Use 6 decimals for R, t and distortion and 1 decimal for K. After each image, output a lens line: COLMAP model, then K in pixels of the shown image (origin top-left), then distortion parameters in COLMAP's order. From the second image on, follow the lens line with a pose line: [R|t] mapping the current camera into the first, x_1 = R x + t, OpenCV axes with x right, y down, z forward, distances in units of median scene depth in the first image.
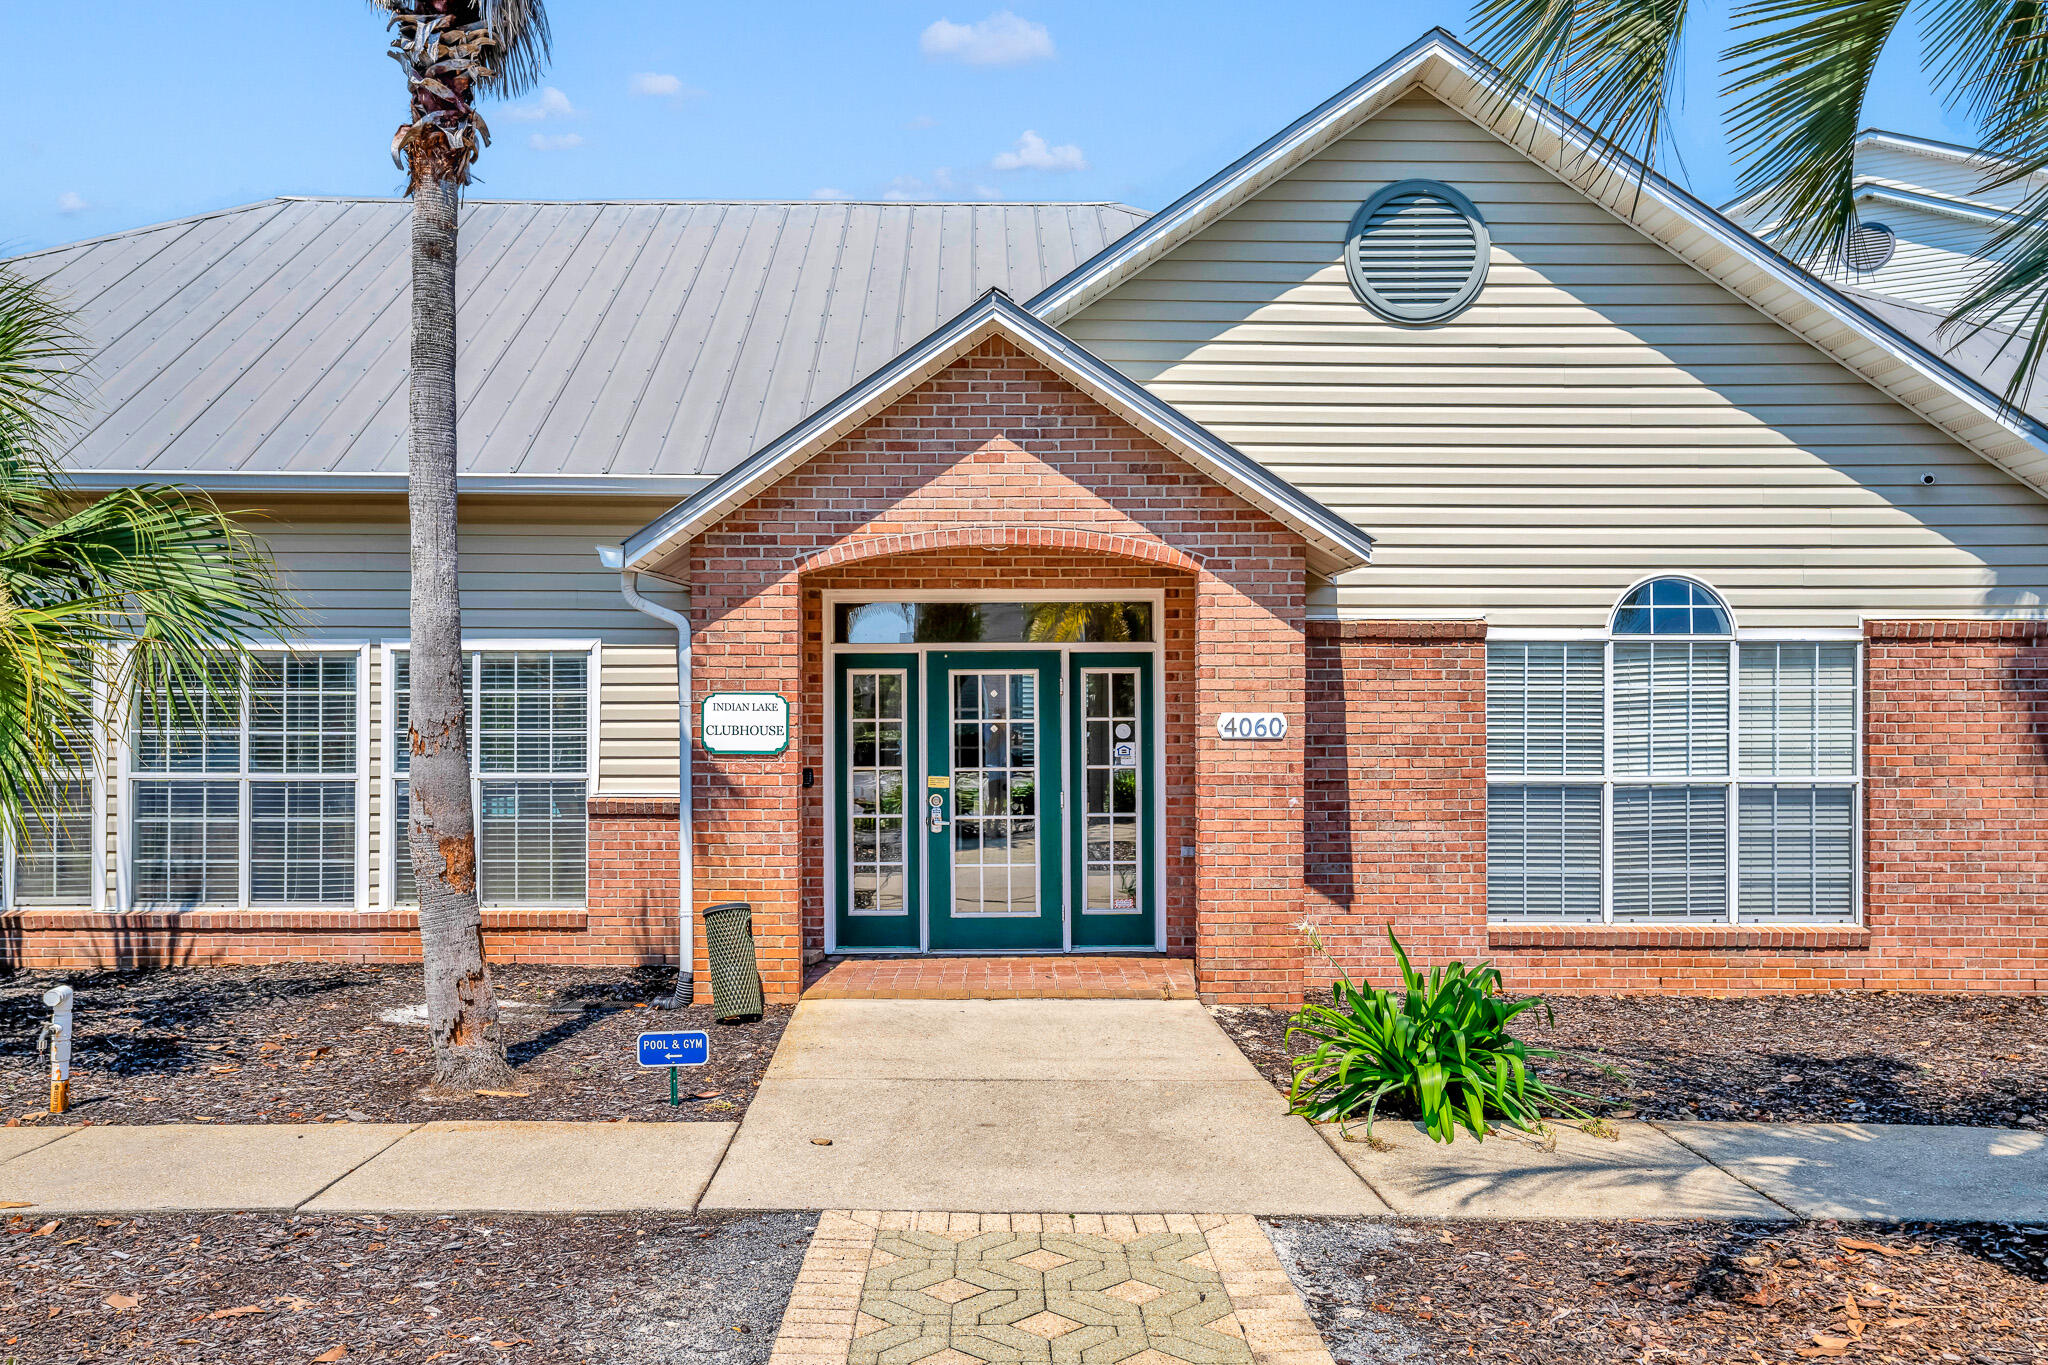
lens RADIAL K [[2199.3, 0, 1014.2], [0, 2199.3, 772.8], [0, 0, 1]] dist [-0.012480, 0.009035]
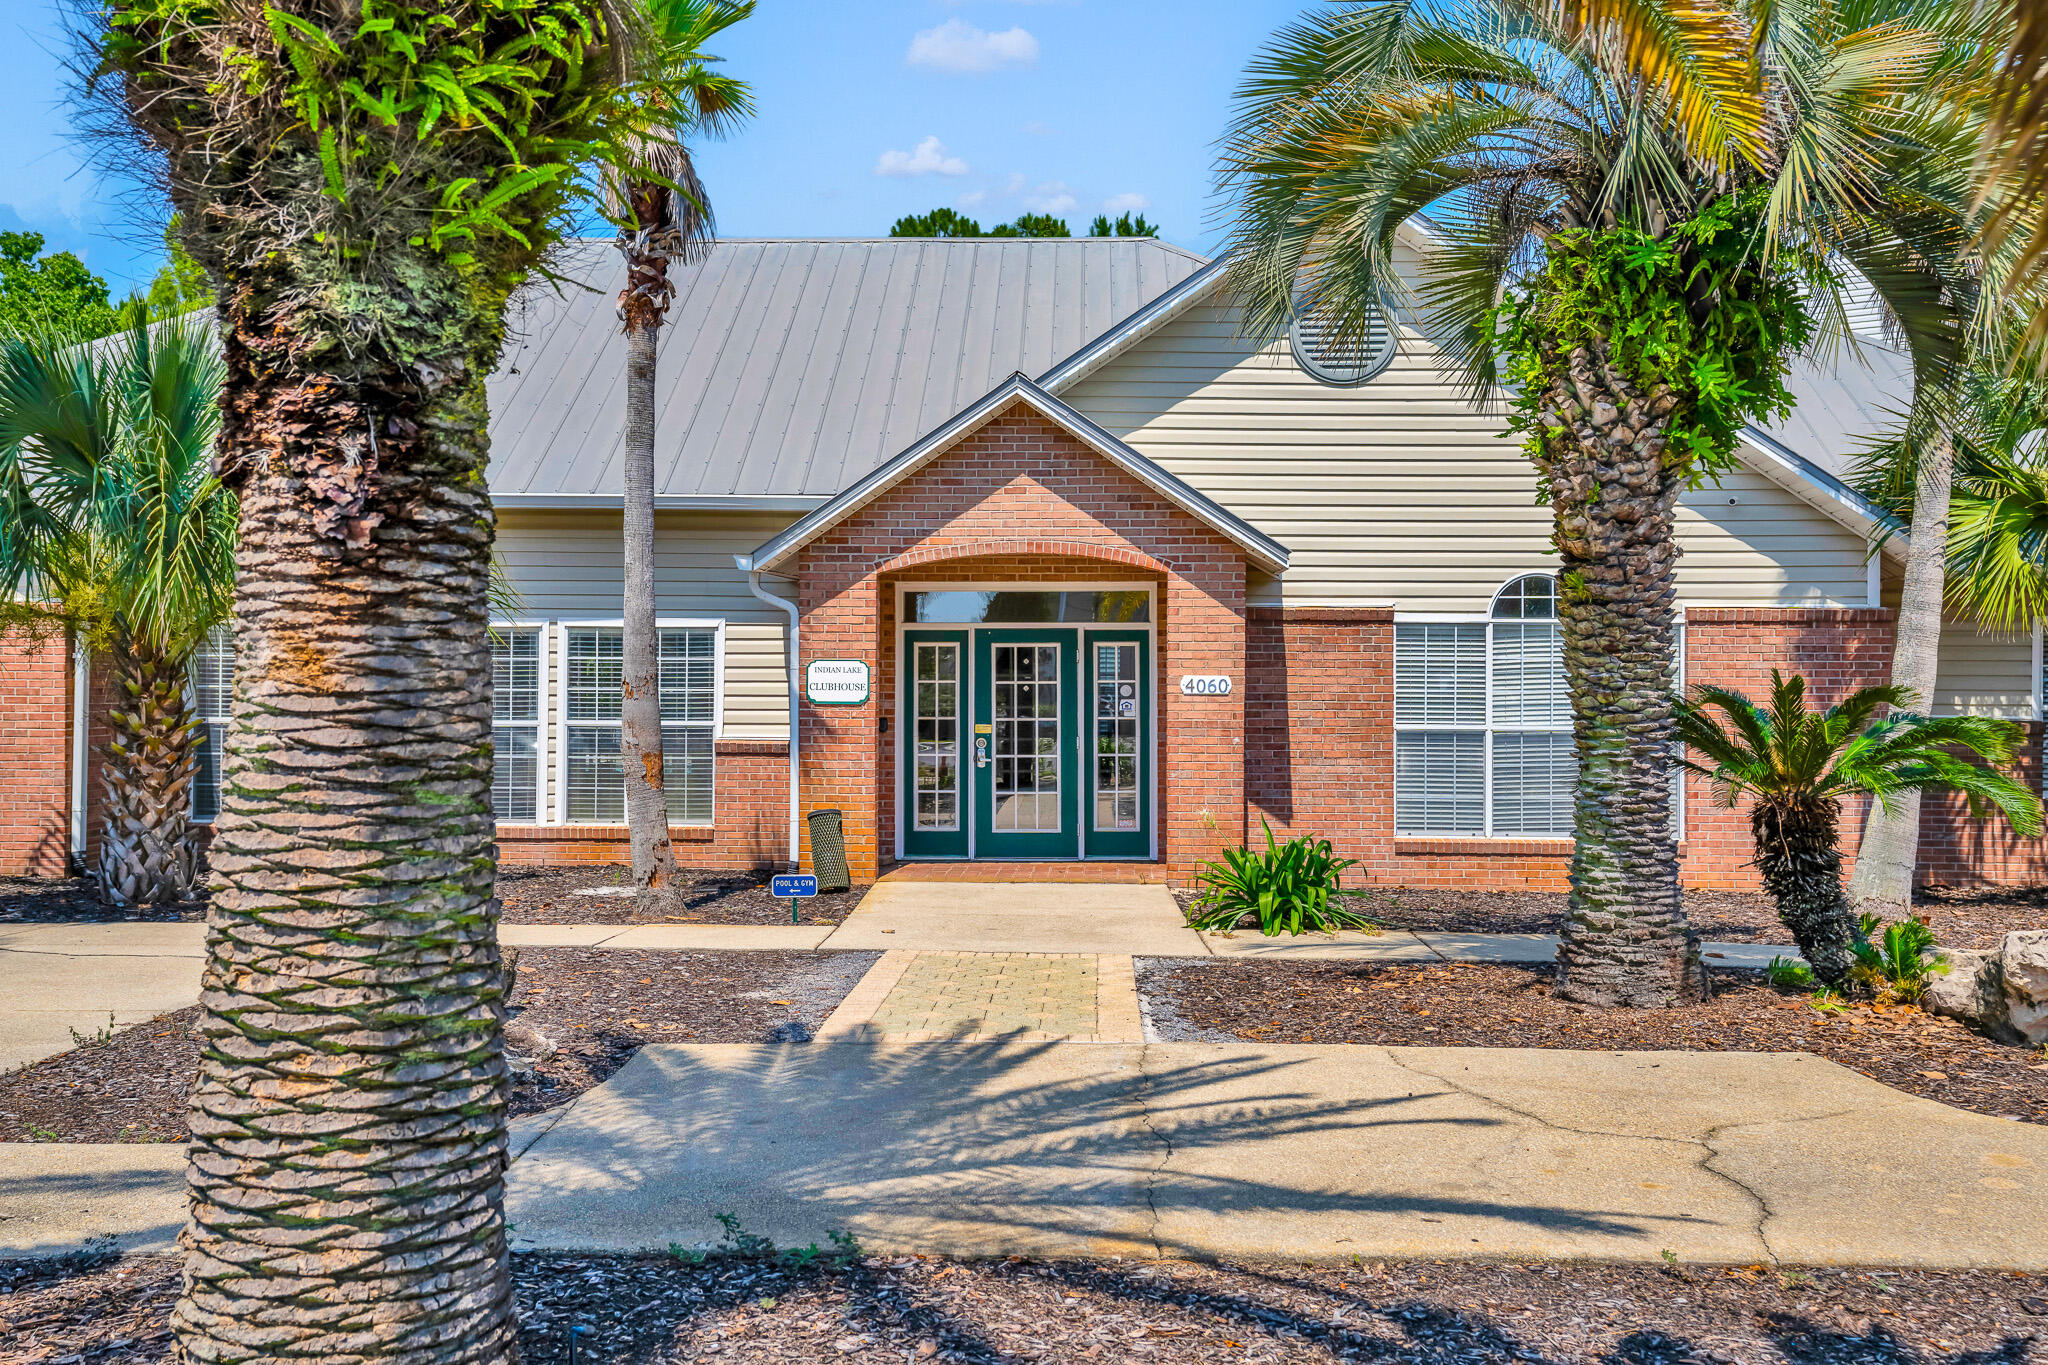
lens RADIAL K [[1839.7, 0, 1024.0], [0, 1839.7, 682.5], [0, 0, 1]] dist [0.002731, -0.000821]
pose [[0.999833, 0.003720, -0.017884, 0.011834], [-0.004165, 0.999681, -0.024906, 0.004823], [0.017786, 0.024976, 0.999530, -0.118650]]
